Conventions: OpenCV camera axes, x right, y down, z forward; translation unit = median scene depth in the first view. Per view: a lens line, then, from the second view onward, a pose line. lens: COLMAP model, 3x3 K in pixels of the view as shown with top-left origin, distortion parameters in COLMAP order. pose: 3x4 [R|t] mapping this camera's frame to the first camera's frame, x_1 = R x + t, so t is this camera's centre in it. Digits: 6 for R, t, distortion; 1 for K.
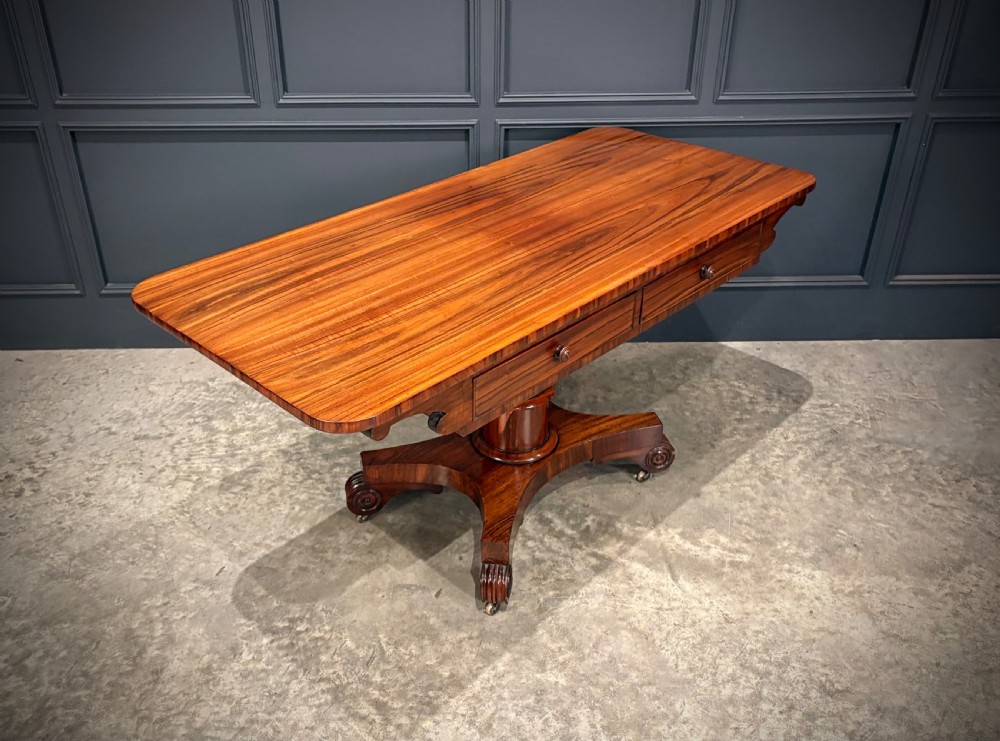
lens RADIAL K [[837.1, 0, 468.0], [0, 837.1, 349.6], [0, 0, 1]] dist [0.017169, -0.009373]
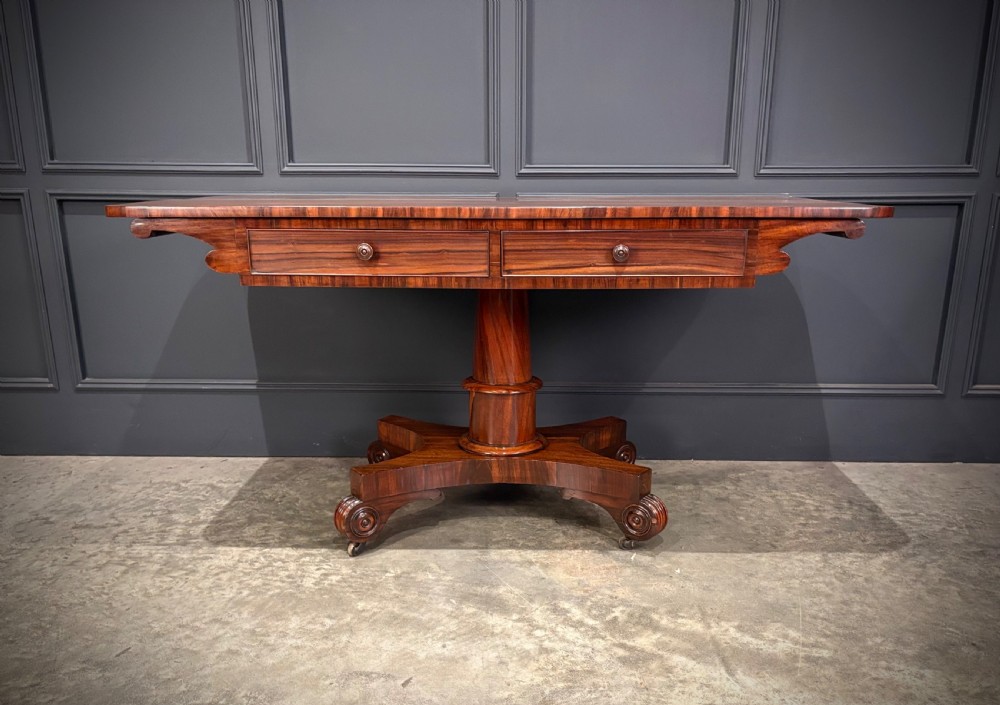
lens RADIAL K [[801.5, 0, 511.1], [0, 801.5, 424.4], [0, 0, 1]] dist [0.006615, 0.022242]
pose [[0.999554, 0.017404, -0.024270, 0.062592], [-0.022601, 0.972021, -0.233805, 0.212857], [0.019522, 0.234250, 0.971980, 0.242933]]
